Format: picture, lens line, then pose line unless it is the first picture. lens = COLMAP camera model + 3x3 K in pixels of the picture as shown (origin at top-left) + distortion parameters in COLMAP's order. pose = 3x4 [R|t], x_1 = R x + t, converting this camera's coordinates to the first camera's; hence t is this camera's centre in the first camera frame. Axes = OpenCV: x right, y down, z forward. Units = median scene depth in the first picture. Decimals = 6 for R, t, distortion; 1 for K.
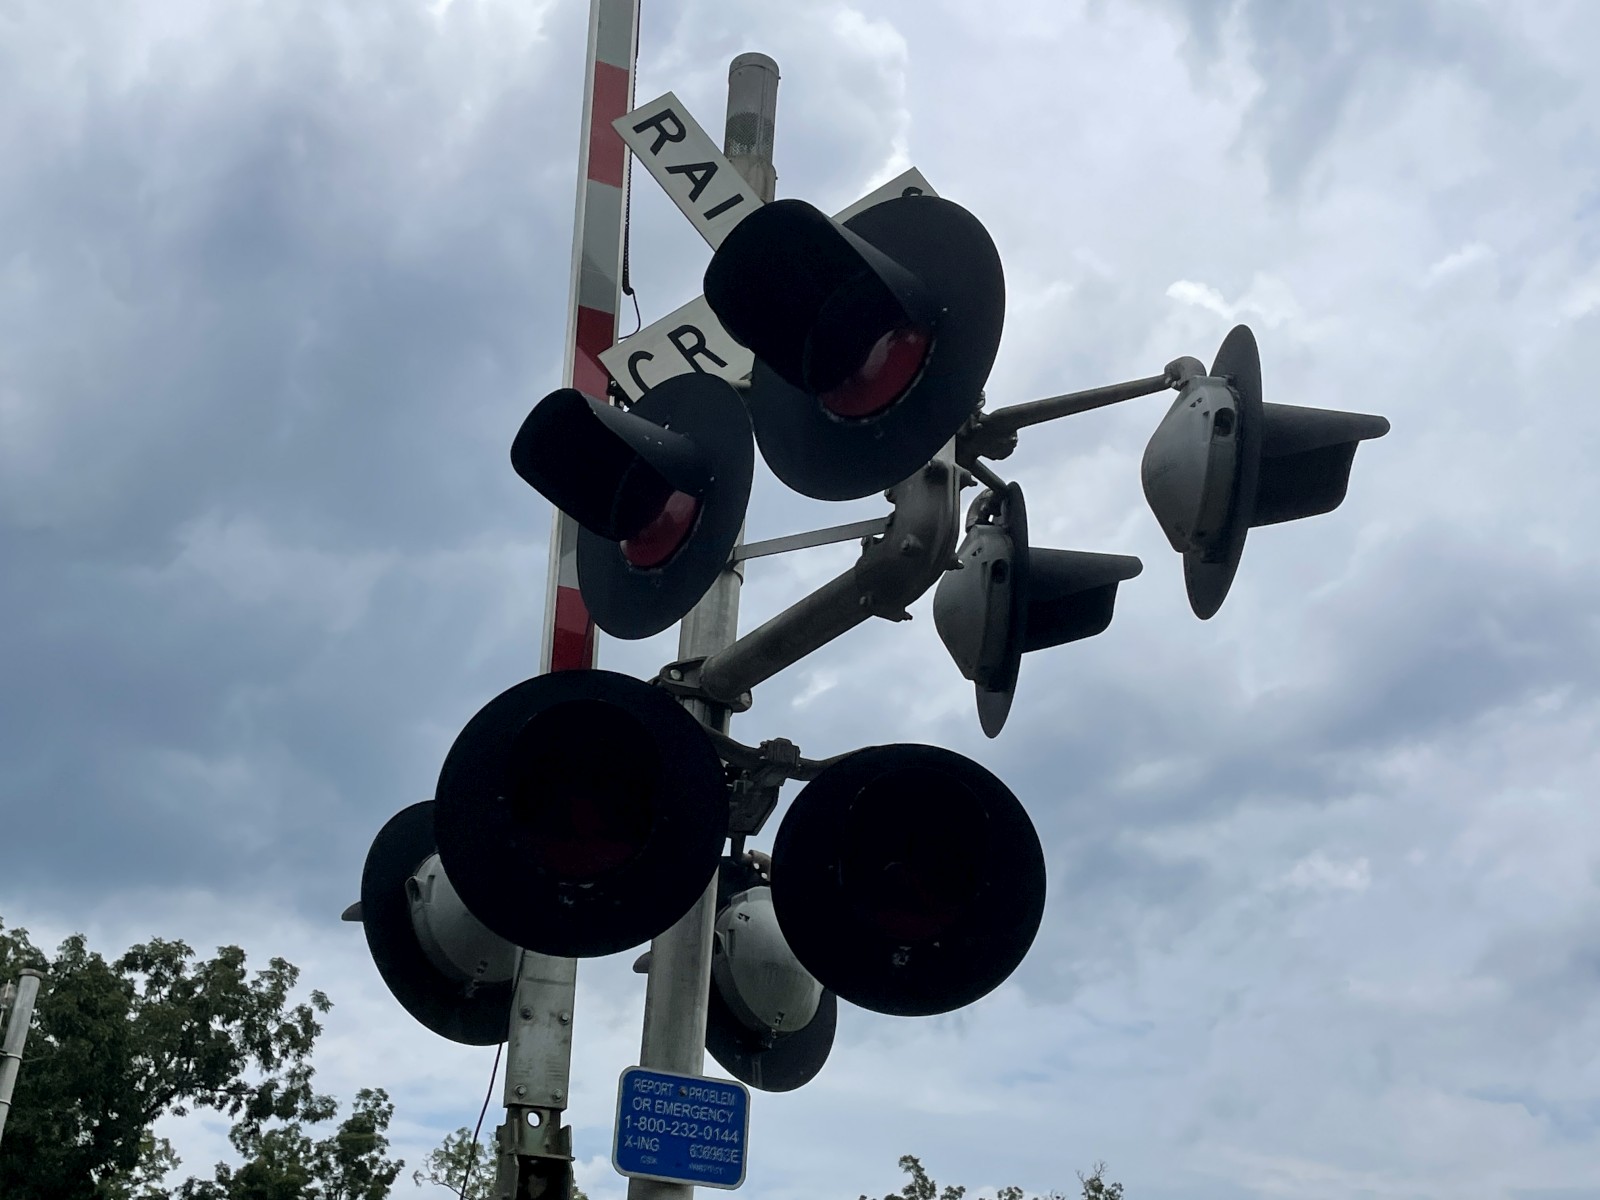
lens RADIAL K [[1954.6, 0, 800.0], [0, 1954.6, 600.0], [0, 0, 1]] dist [0.182523, -0.402937]
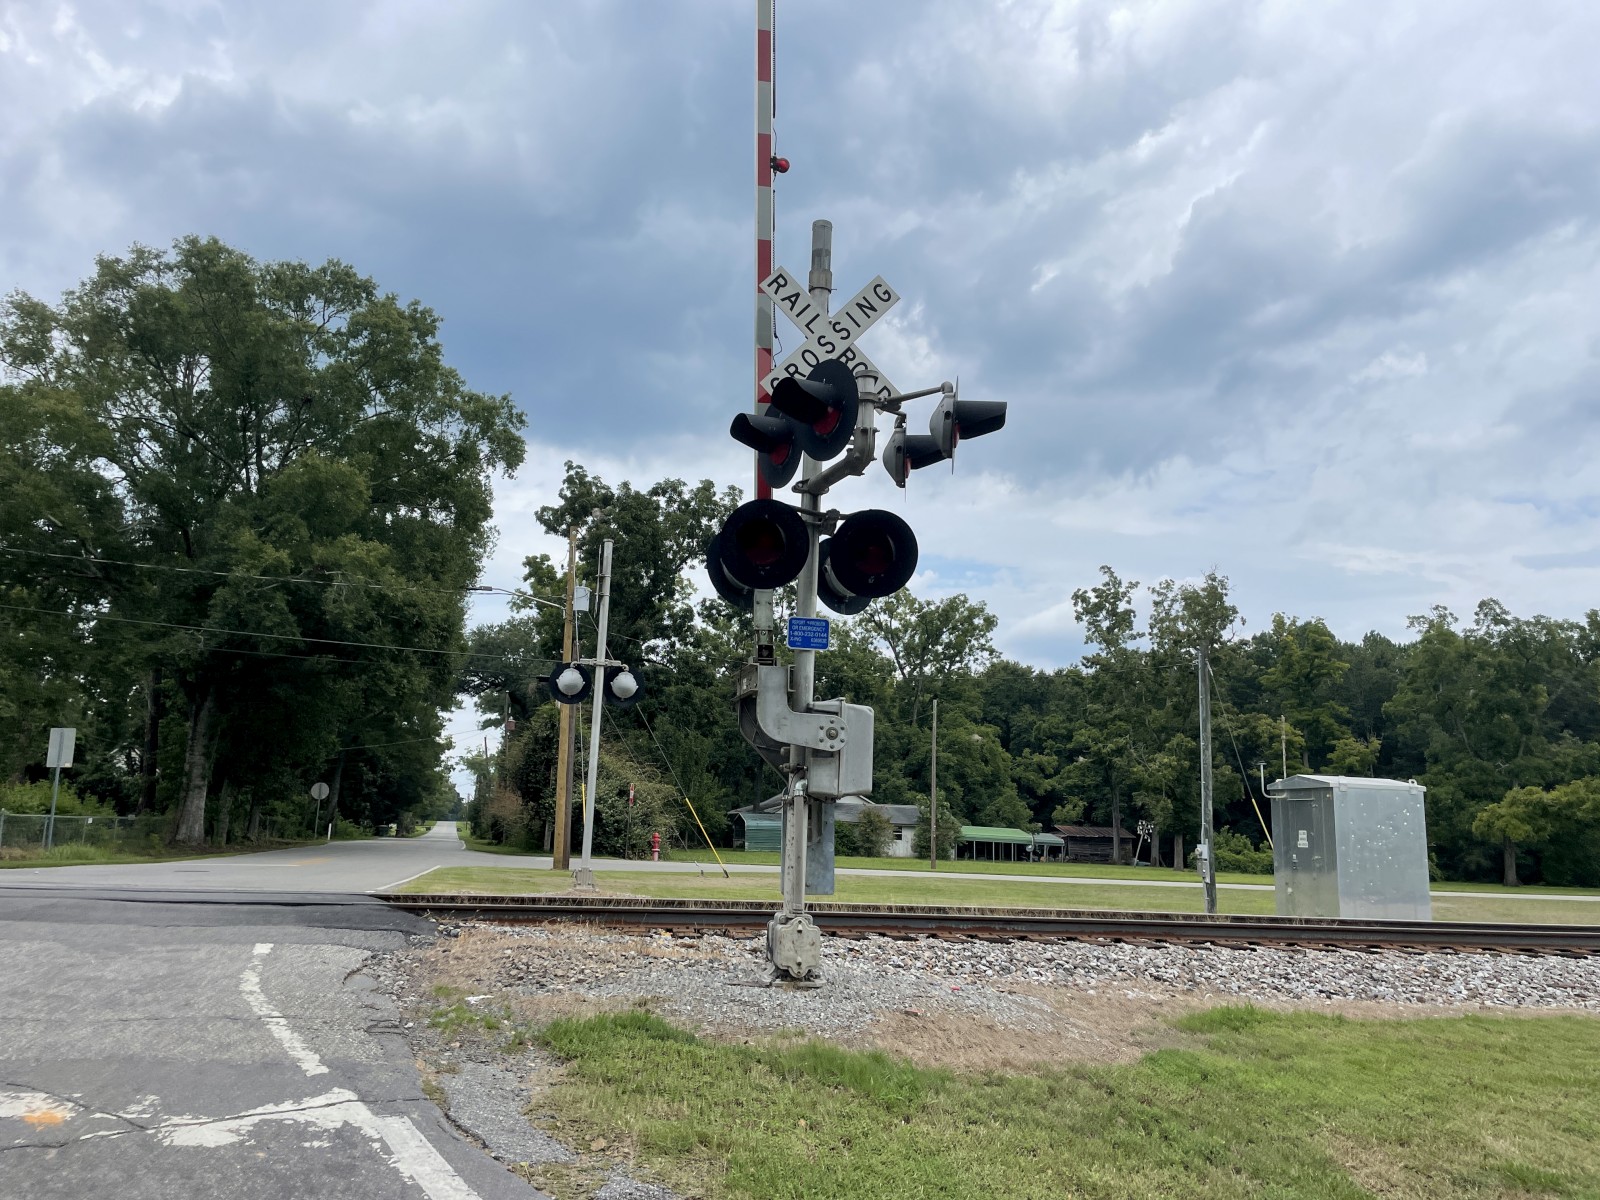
lens RADIAL K [[1201.1, 0, 806.1], [0, 1201.1, 609.9], [0, 0, 1]] dist [0.107558, -0.146541]
pose [[0.977880, -0.048946, -0.203357, 0.023490], [0.107993, 0.950774, 0.290459, -0.023765], [0.179130, -0.305995, 0.935029, -0.057637]]
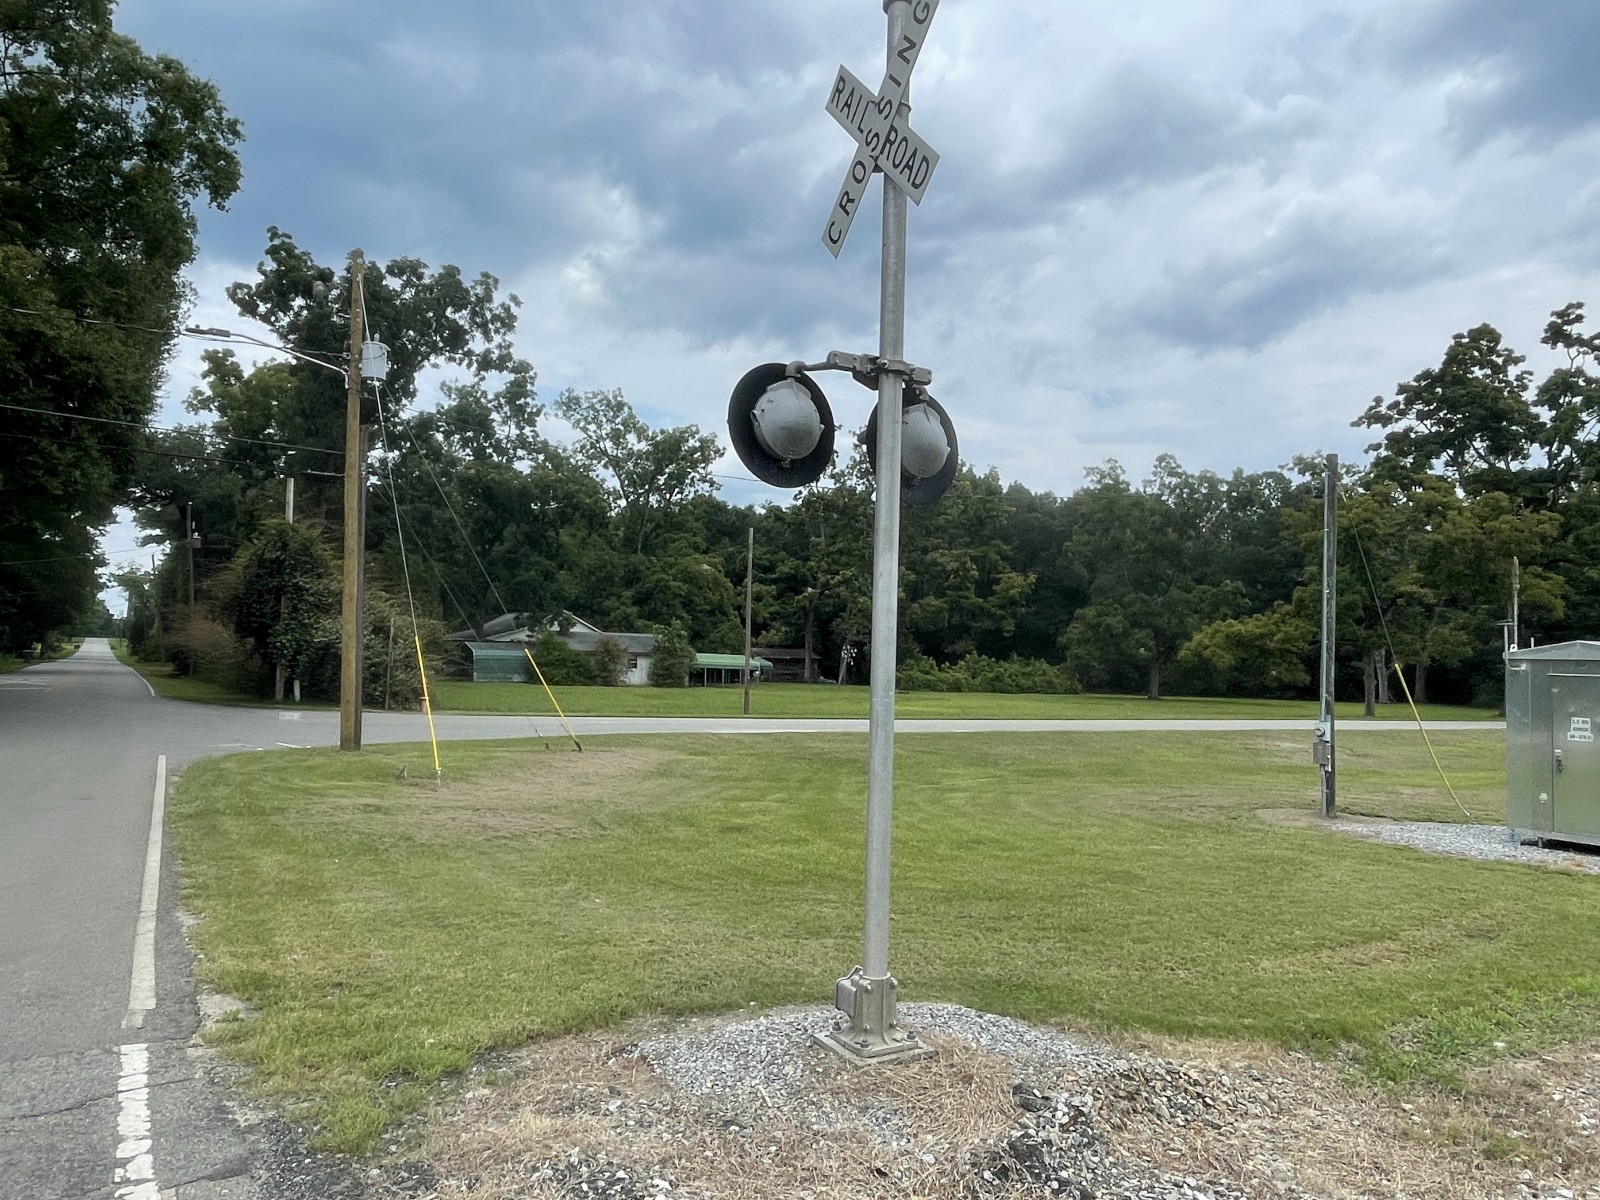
lens RADIAL K [[1055.9, 0, 800.0], [0, 1055.9, 600.0], [0, 0, 1]] dist [-0.001638, -0.002997]
pose [[0.995266, -0.009683, 0.096707, -0.096855], [-0.033079, 0.901867, 0.430745, 0.046221], [-0.091388, -0.431905, 0.897277, 0.112865]]
